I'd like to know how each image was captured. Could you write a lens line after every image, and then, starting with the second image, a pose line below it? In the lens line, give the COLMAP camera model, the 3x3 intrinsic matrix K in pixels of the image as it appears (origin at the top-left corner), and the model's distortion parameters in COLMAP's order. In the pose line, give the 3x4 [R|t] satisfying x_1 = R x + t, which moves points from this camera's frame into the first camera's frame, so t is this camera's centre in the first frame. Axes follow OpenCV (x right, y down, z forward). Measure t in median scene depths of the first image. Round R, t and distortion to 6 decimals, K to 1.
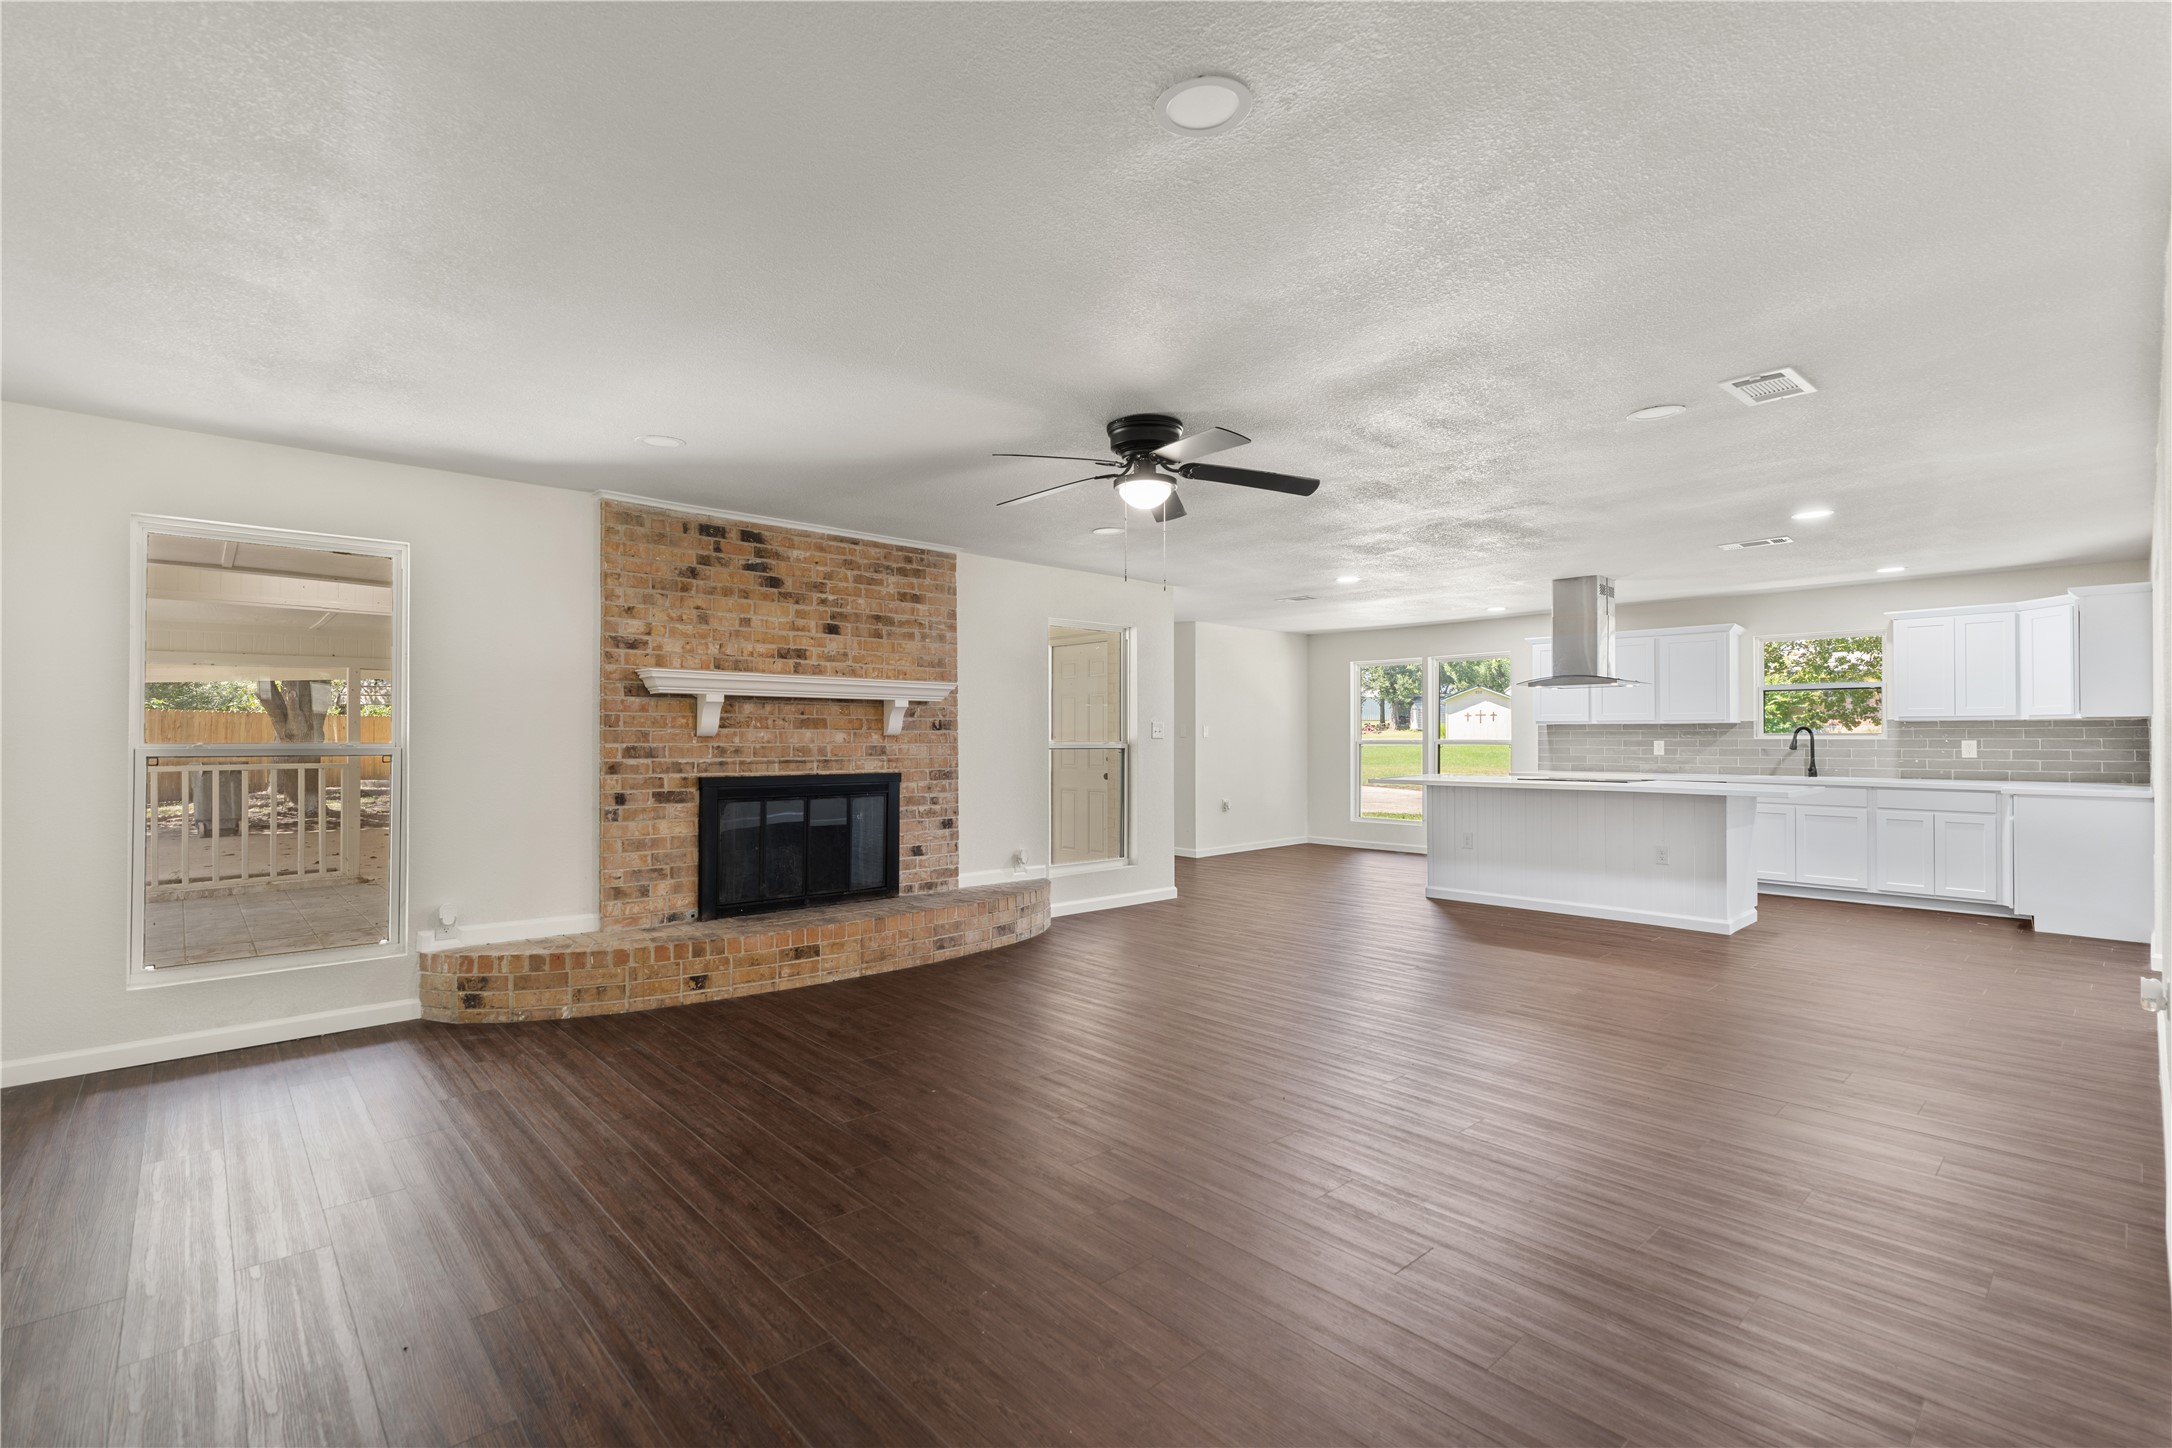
lens RADIAL K [[983.3, 0, 1082.6], [0, 983.3, 723.6], [0, 0, 1]] dist [-0.009306, 0.004456]
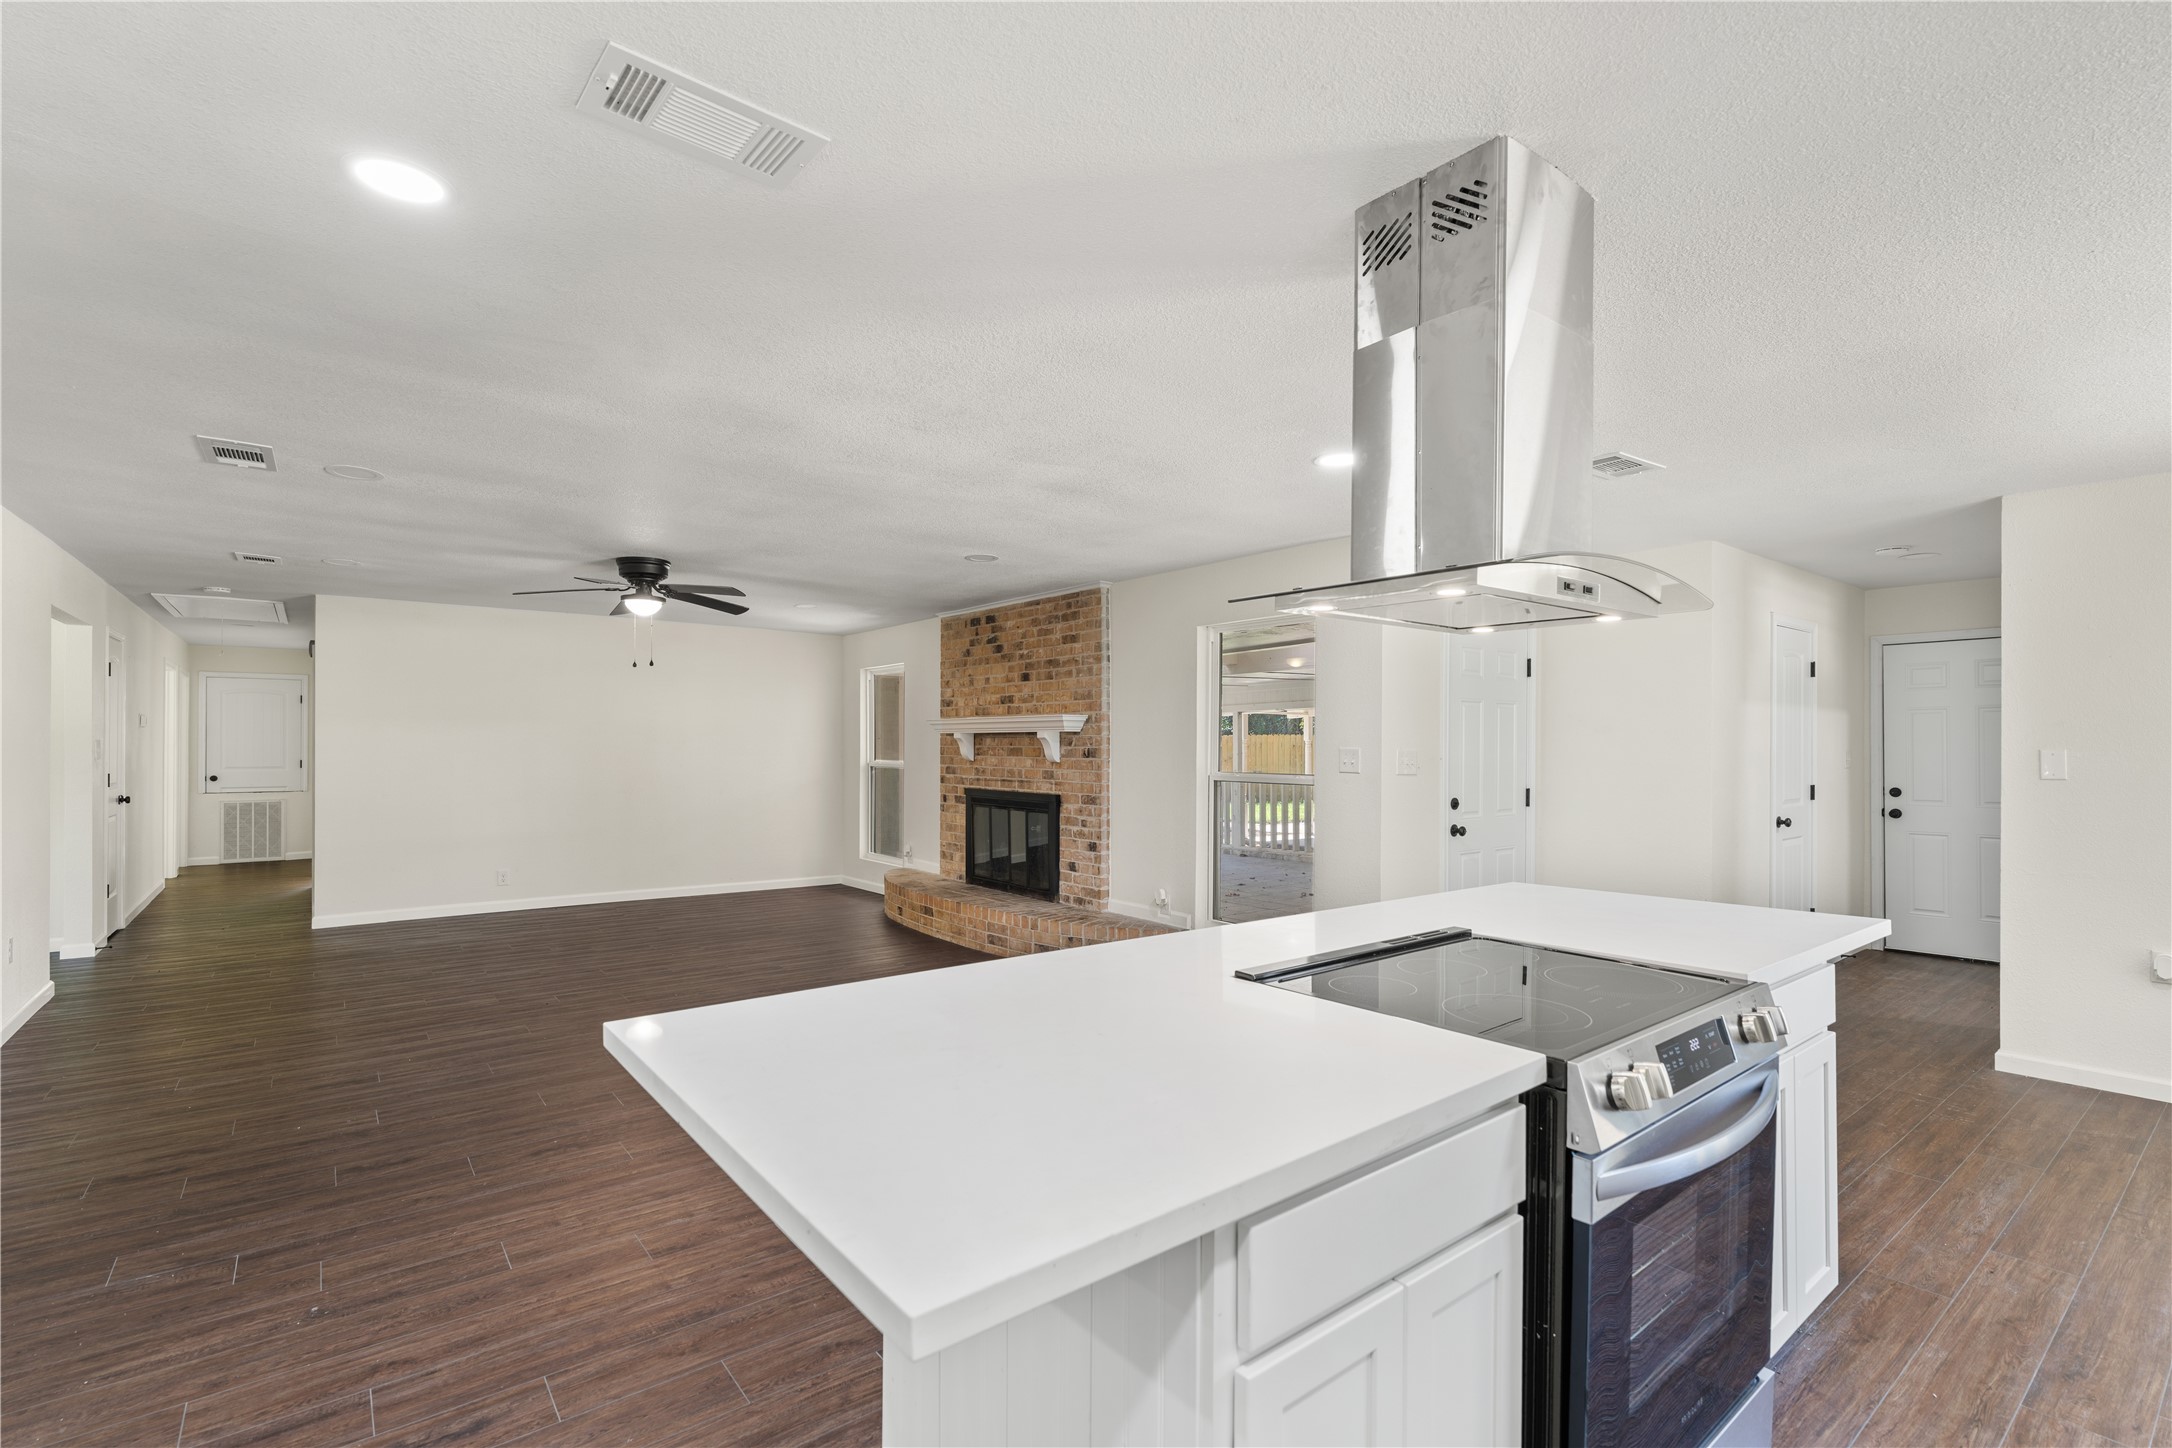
lens RADIAL K [[983.3, 0, 1087.8], [0, 983.3, 746.7], [0, 0, 1]] dist [-0.009306, 0.004456]
pose [[-0.074502, -0.001006, -0.997220, 0.953040], [0.010380, 0.999945, -0.001784, -0.003577], [0.997167, -0.010485, -0.074488, 1.121854]]
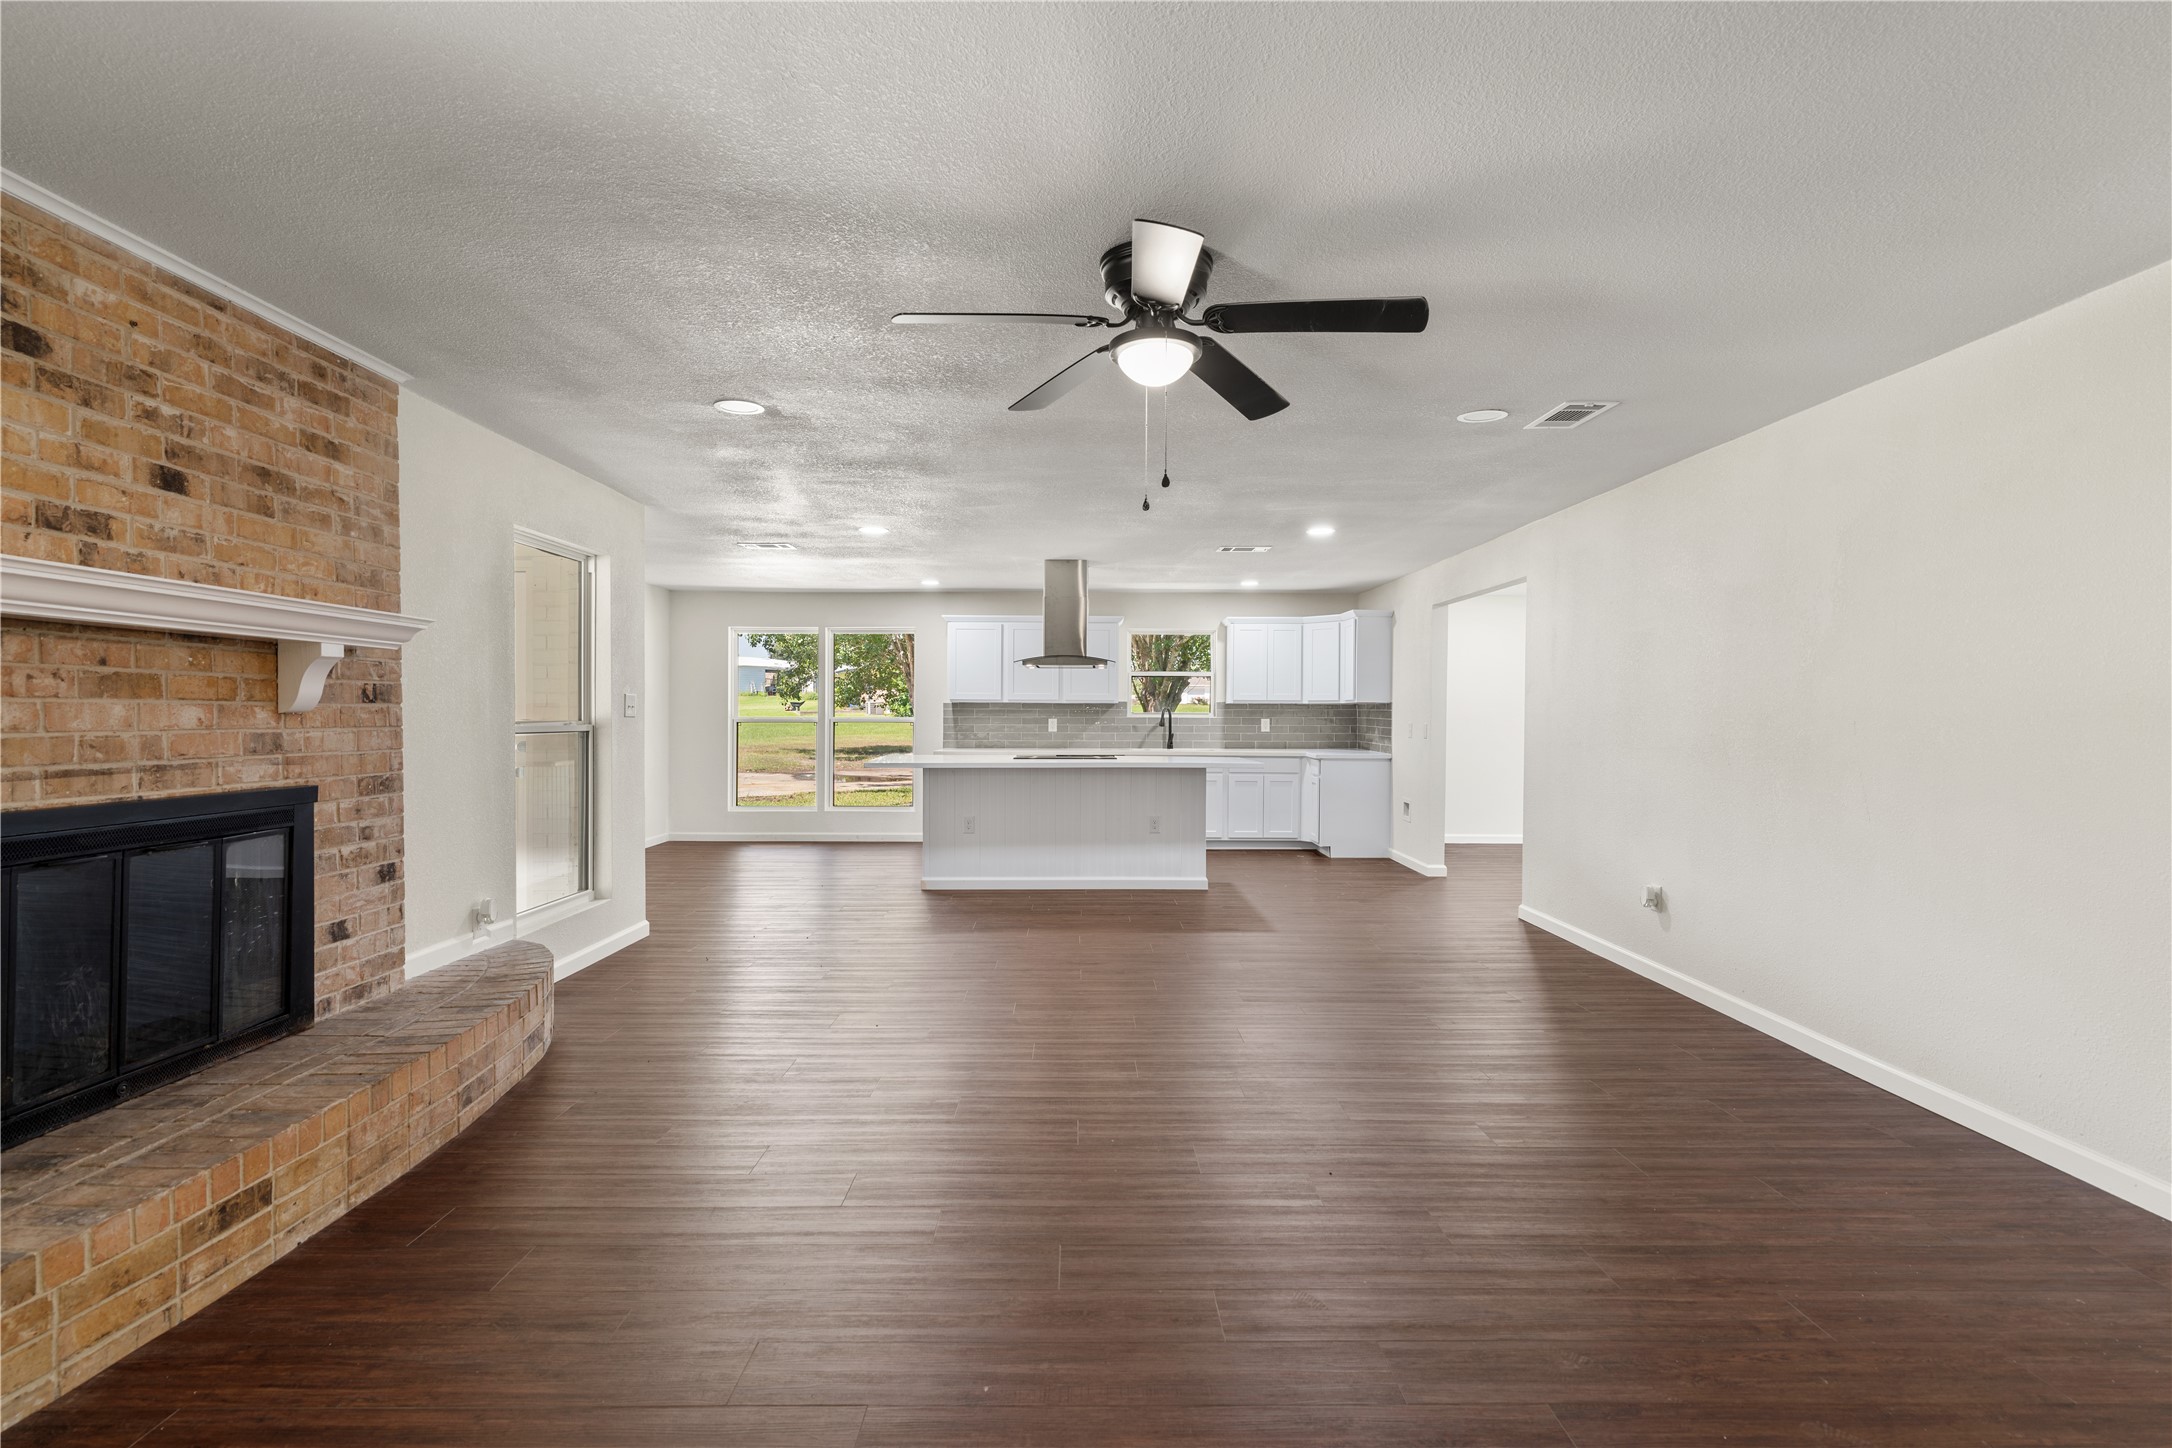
lens RADIAL K [[983.3, 0, 1093.6], [0, 983.3, 722.7], [0, 0, 1]] dist [-0.009306, 0.004456]
pose [[0.664637, -0.004032, 0.747155, -0.296620], [-0.014493, 0.999728, 0.018287, 0.002093], [-0.747026, -0.022983, 0.664398, 0.357302]]
